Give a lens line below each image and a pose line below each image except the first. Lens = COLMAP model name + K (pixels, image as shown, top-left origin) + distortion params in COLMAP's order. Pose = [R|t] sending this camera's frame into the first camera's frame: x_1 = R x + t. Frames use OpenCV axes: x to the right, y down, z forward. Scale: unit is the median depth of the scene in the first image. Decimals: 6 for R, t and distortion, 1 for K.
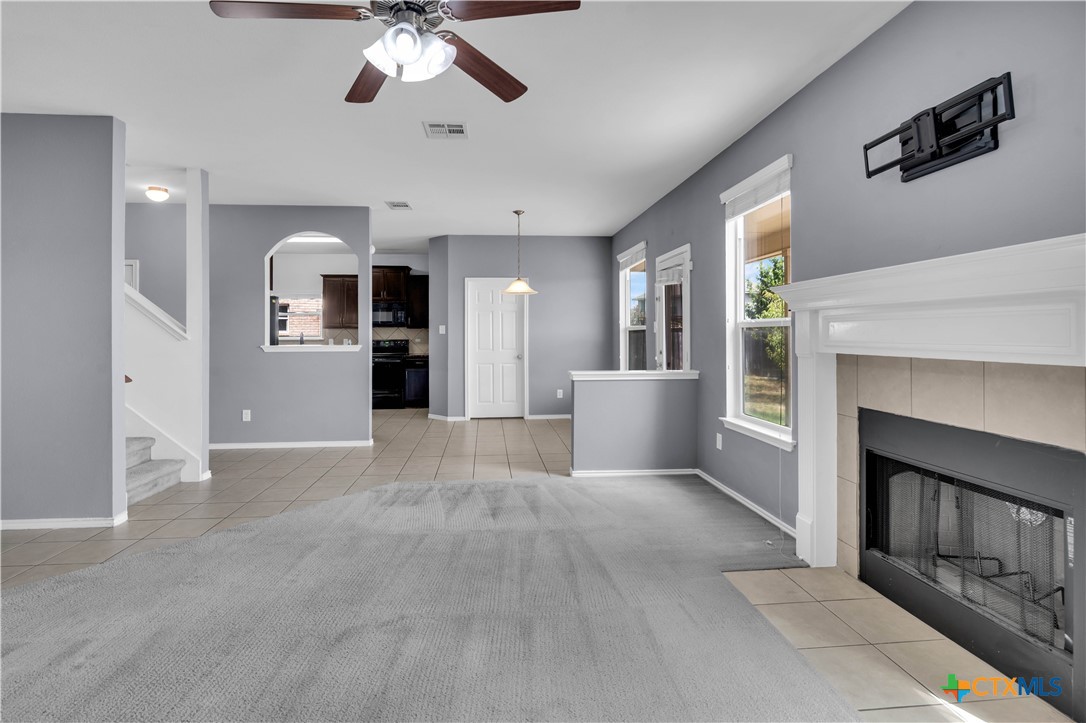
lens RADIAL K [[480.9, 0, 523.5], [0, 480.9, 333.1], [0, 0, 1]] dist [0.000621, -0.000030]
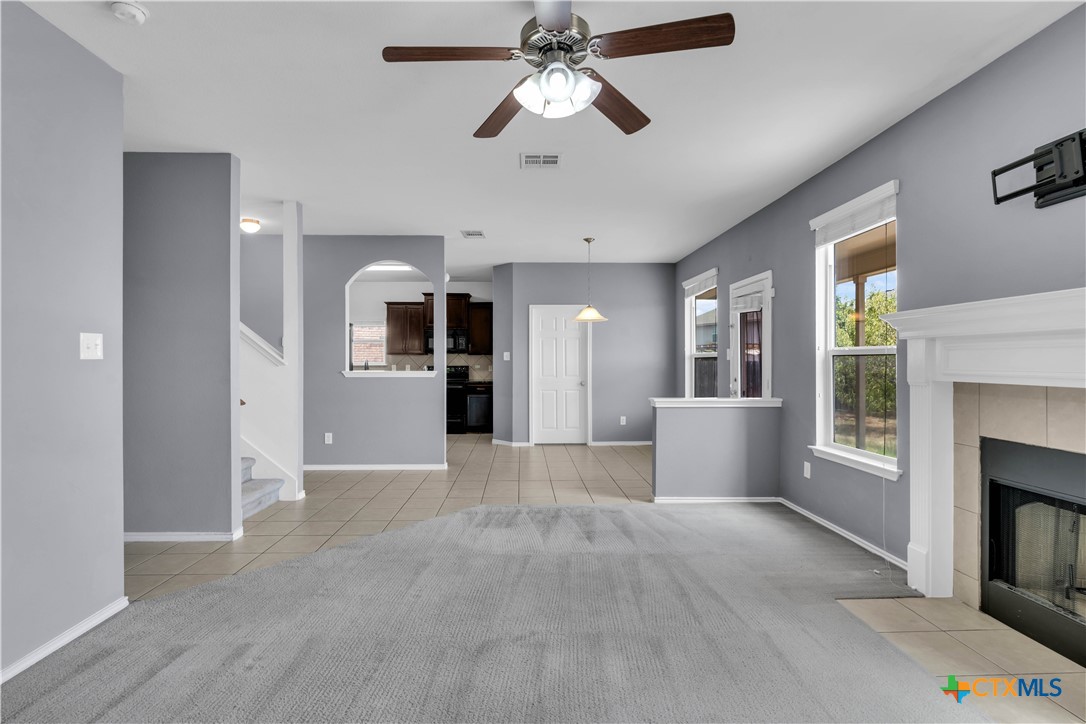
lens RADIAL K [[480.9, 0, 544.5], [0, 480.9, 360.8], [0, 0, 1]] dist [0.000621, -0.000030]
pose [[0.998754, 0.004038, -0.049732, -0.111240], [-0.003936, 0.999990, 0.002154, 0.000145], [0.049740, -0.001955, 0.998760, -0.022687]]
